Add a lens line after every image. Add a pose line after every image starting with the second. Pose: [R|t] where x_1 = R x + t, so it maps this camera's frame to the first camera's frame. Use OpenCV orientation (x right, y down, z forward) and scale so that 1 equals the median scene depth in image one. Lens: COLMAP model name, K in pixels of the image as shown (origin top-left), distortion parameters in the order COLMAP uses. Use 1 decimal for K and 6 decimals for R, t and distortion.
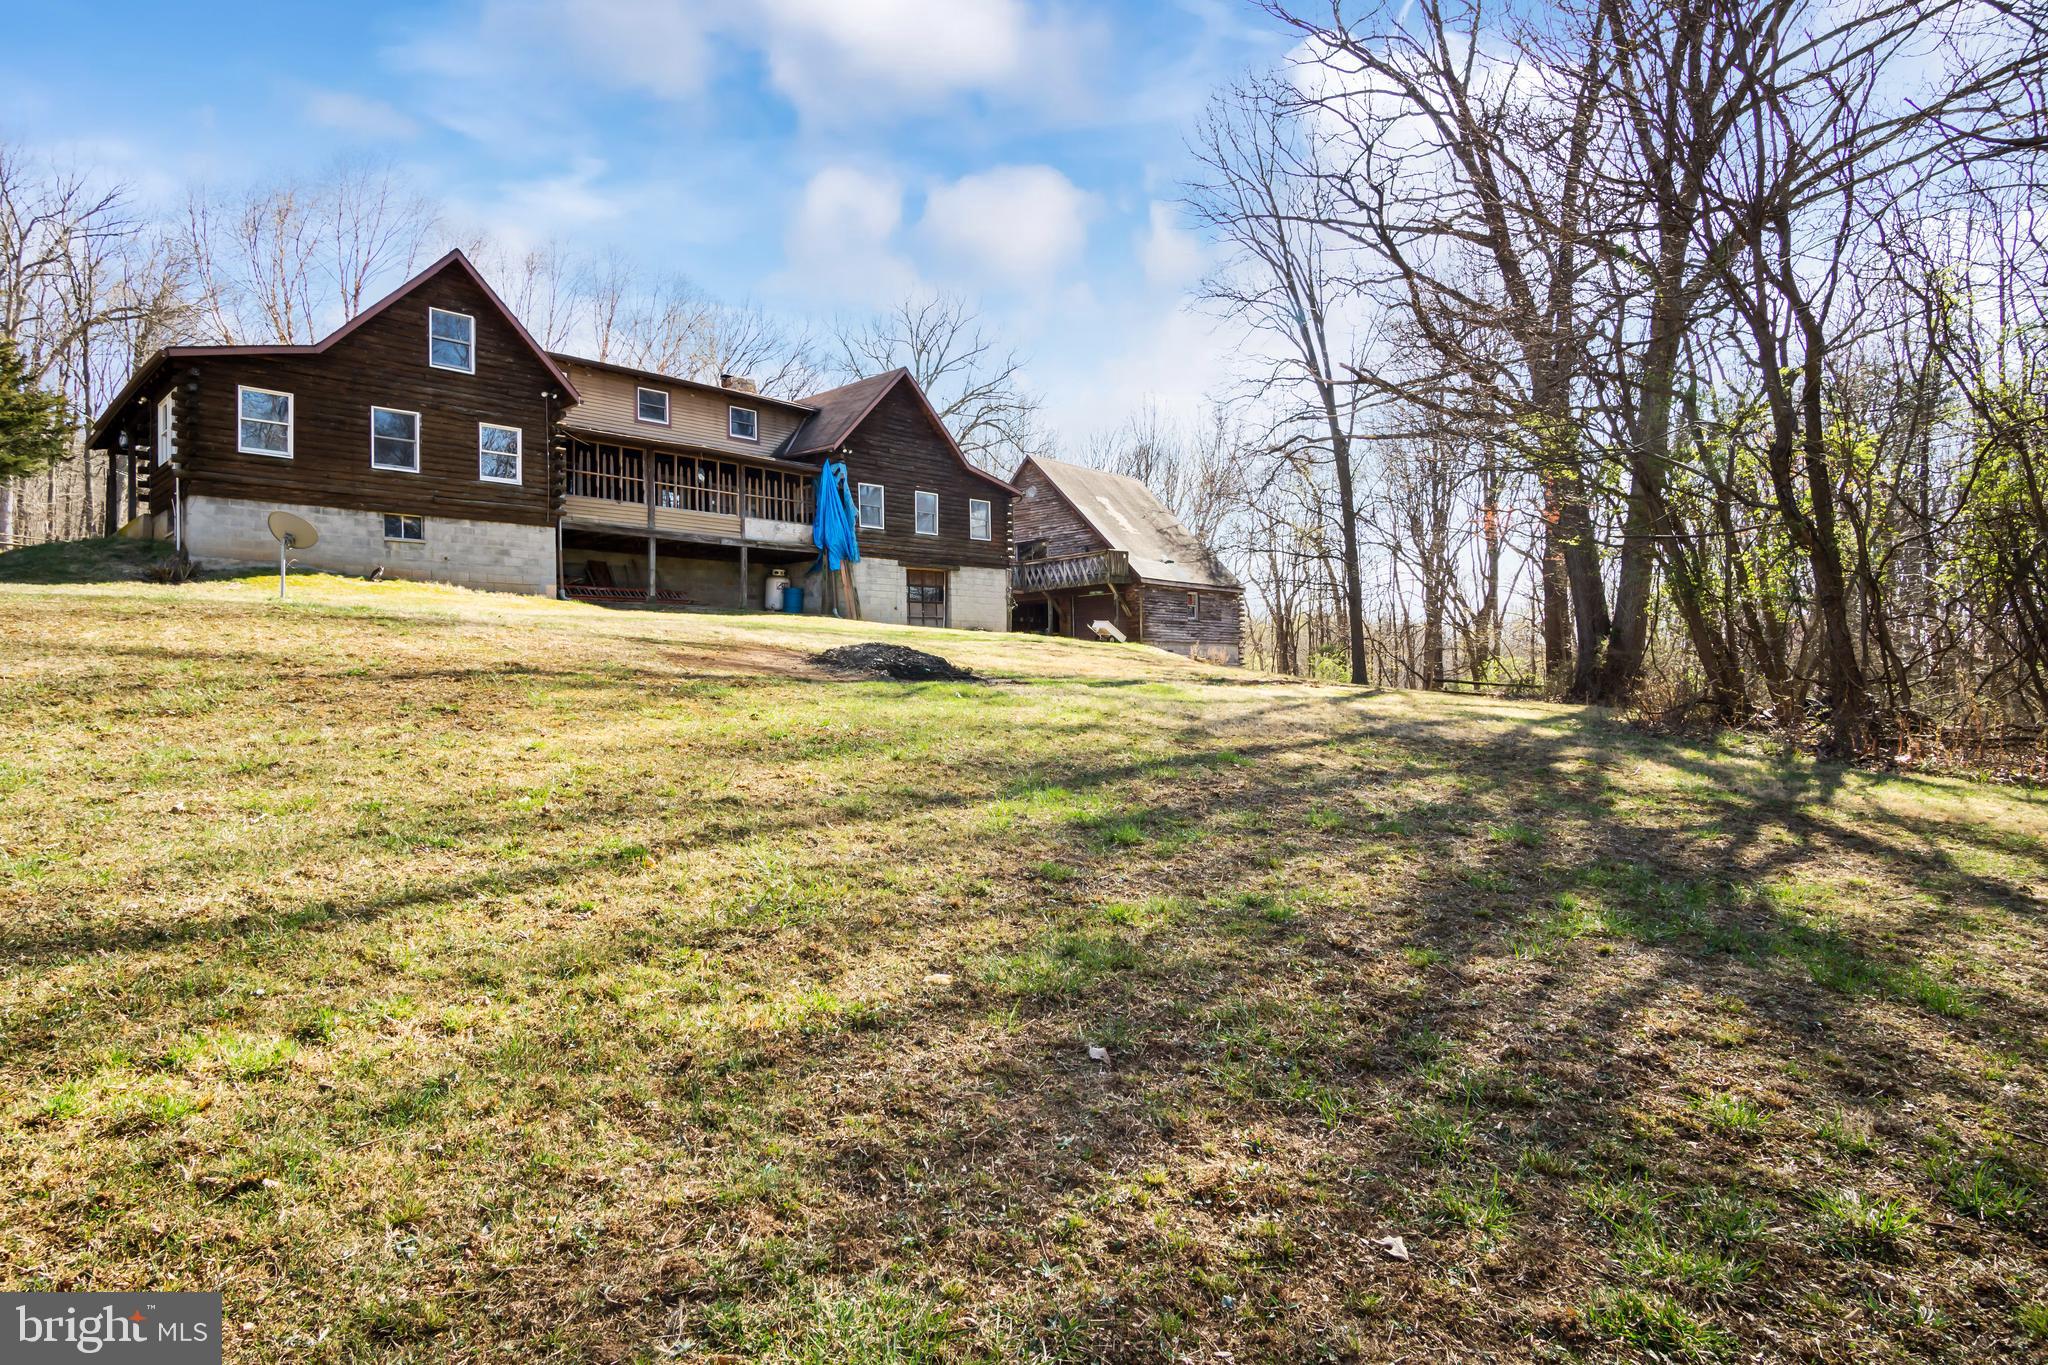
lens RADIAL K [[1110.8, 0, 1022.2], [0, 1110.8, 682.6], [0, 0, 1]] dist [-0.032195, 0.008309]
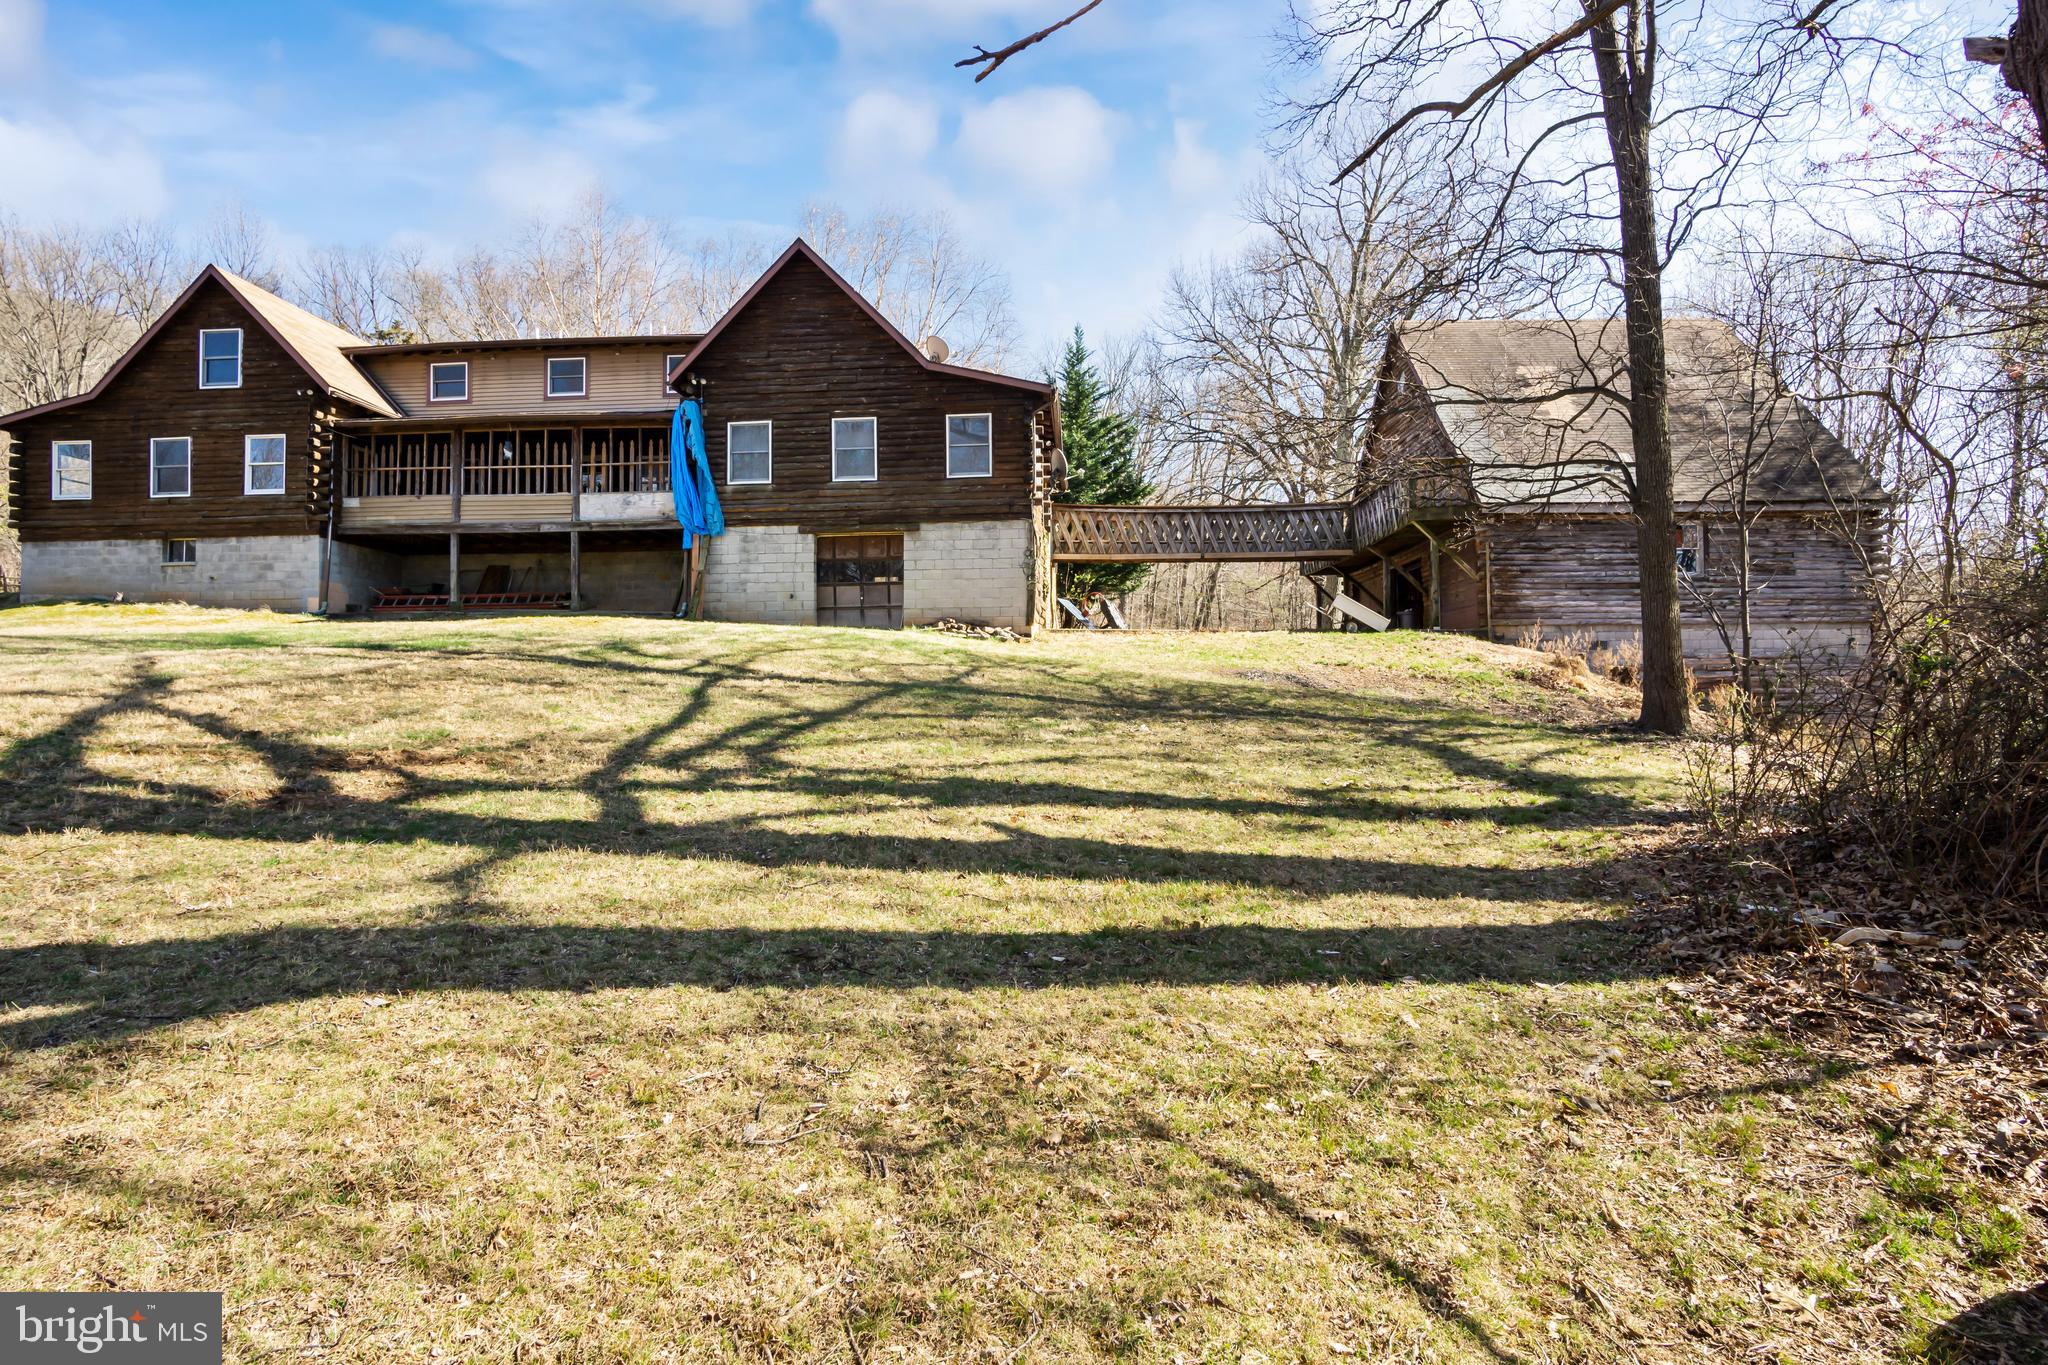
lens RADIAL K [[1110.8, 0, 1023.6], [0, 1110.8, 677.4], [0, 0, 1]] dist [-0.032195, 0.008309]
pose [[0.620827, 0.003330, -0.783941, 0.591879], [-0.002675, 0.999994, 0.002129, -0.022155], [0.783943, 0.000775, 0.620832, 0.797695]]
